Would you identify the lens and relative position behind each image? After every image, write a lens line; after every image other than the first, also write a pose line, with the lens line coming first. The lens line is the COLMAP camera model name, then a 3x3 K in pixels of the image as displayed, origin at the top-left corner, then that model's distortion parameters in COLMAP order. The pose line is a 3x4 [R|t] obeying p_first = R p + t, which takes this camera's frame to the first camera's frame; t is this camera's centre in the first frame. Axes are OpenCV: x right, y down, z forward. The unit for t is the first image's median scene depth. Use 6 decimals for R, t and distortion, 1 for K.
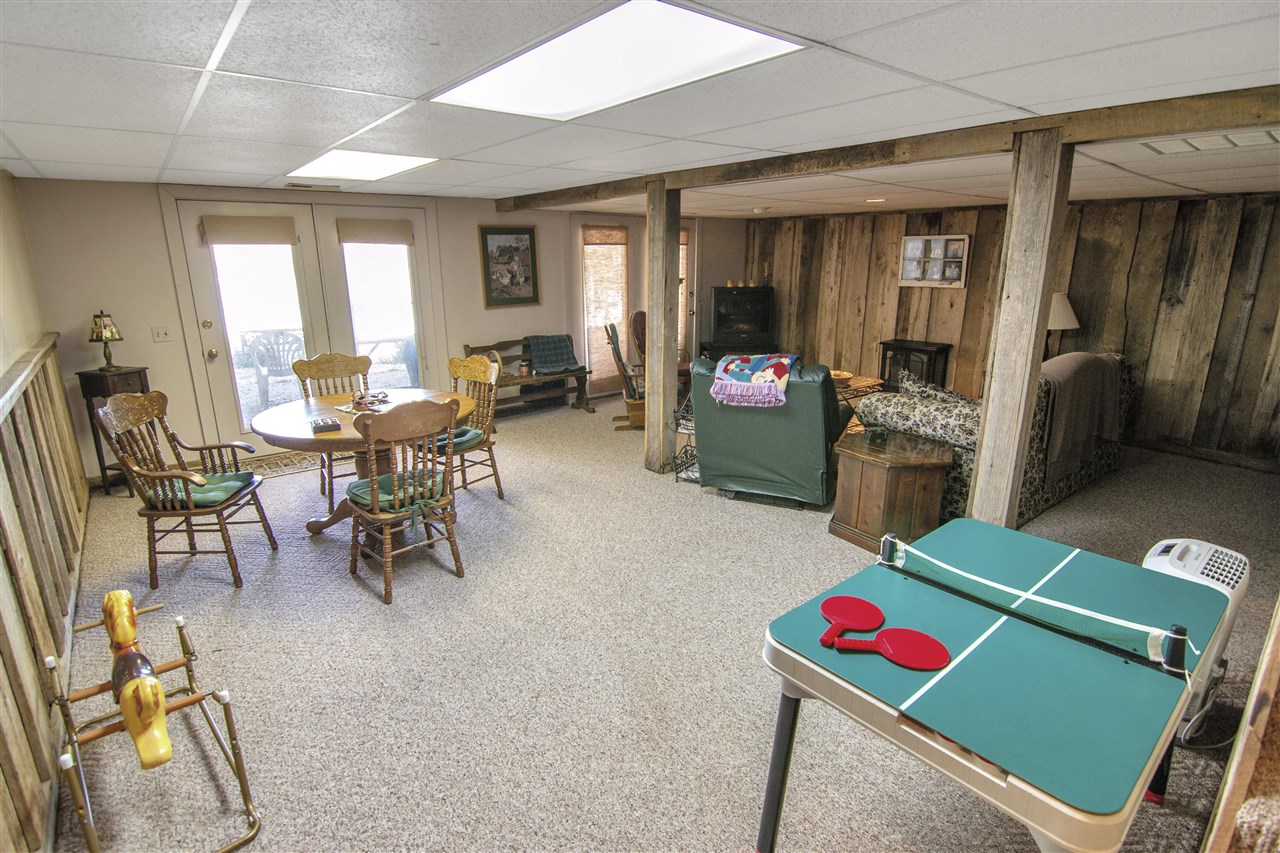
lens RADIAL K [[627.4, 0, 640.0], [0, 627.4, 426.5], [0, 0, 1]] dist [-0.012364, -0.005295]
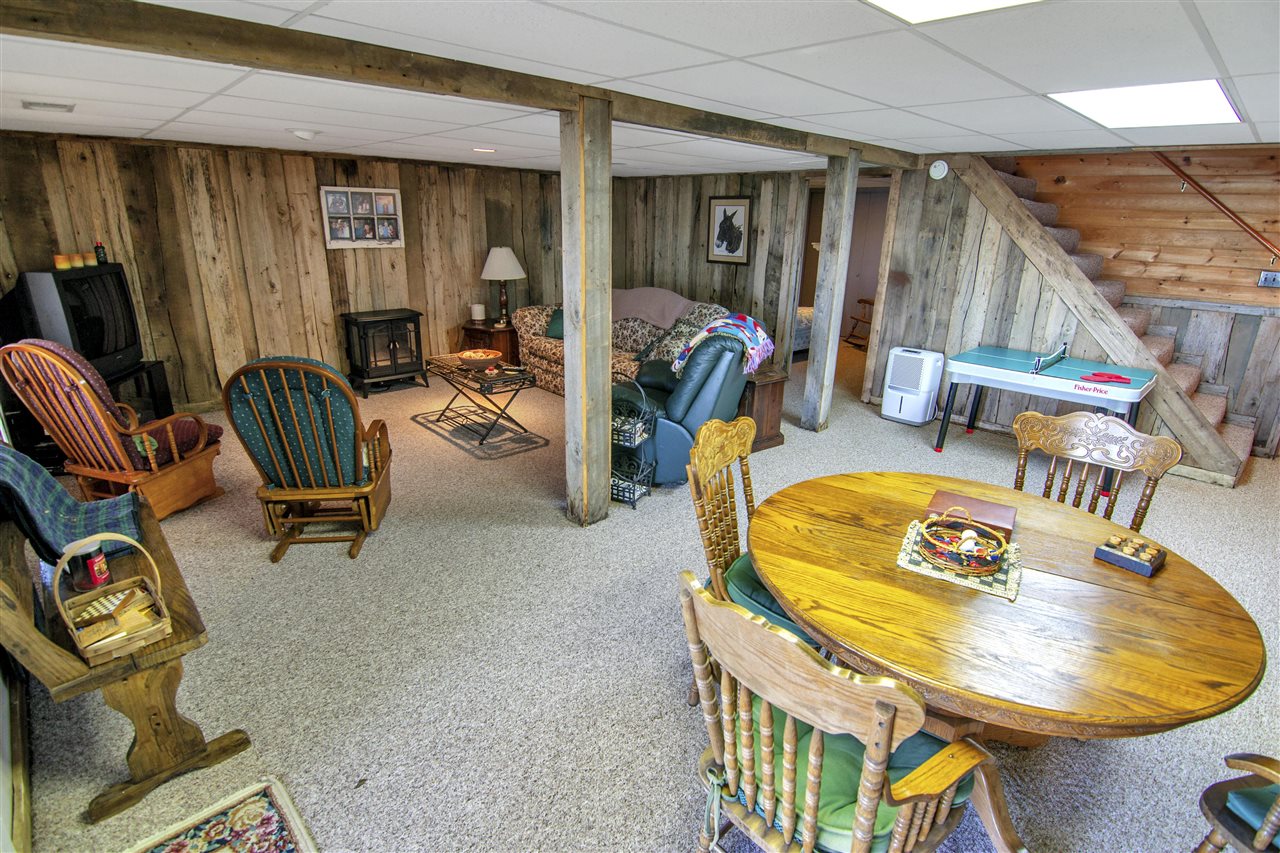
lens RADIAL K [[627.4, 0, 640.0], [0, 627.4, 426.5], [0, 0, 1]] dist [-0.012364, -0.005295]
pose [[-0.079360, -0.311956, 0.946776, -0.455412], [0.239169, 0.916072, 0.321887, -0.179090], [-0.967729, 0.251984, 0.001911, 0.672128]]
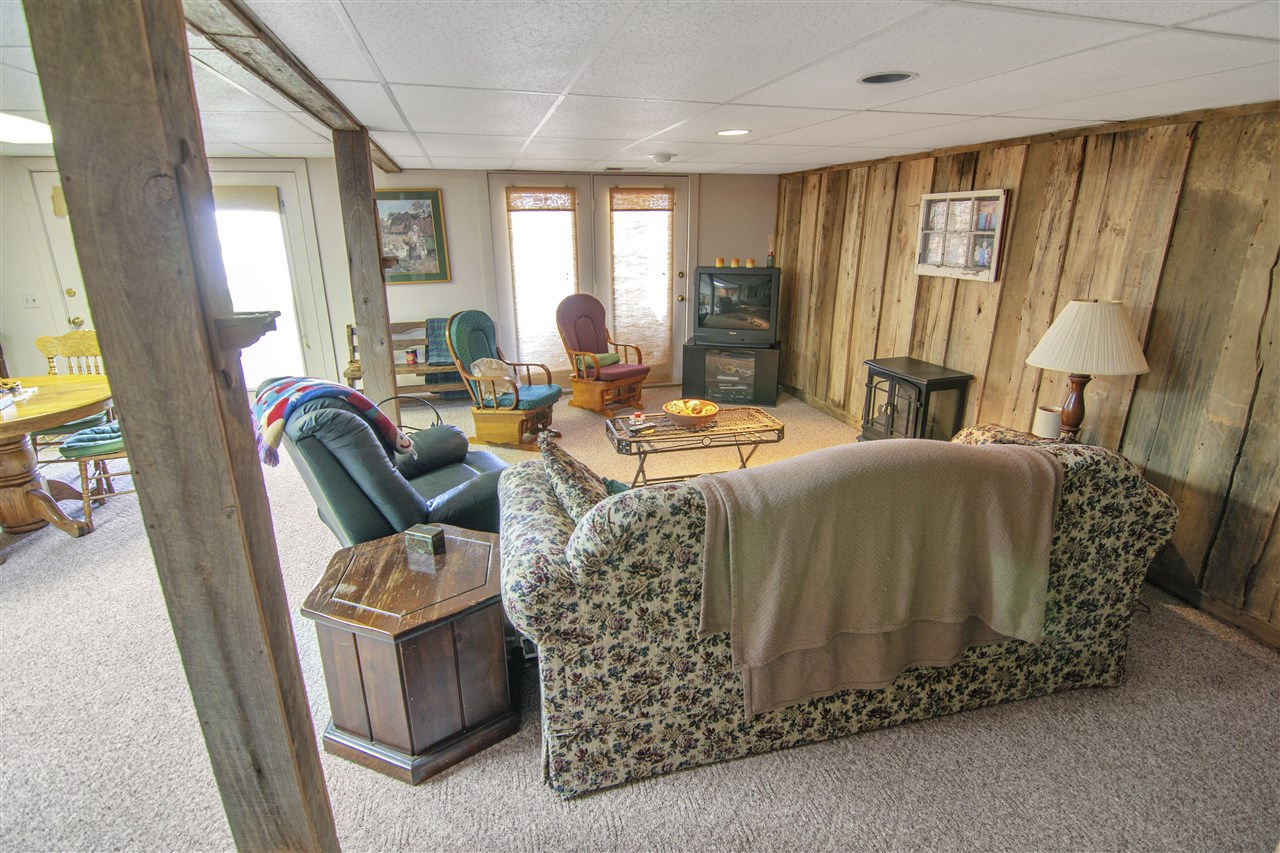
lens RADIAL K [[627.4, 0, 640.0], [0, 627.4, 426.5], [0, 0, 1]] dist [-0.012364, -0.005295]
pose [[0.909930, 0.129470, -0.394037, 0.432655], [-0.110536, 0.991370, 0.070482, -0.086377], [0.399762, -0.020579, 0.916388, 0.309168]]
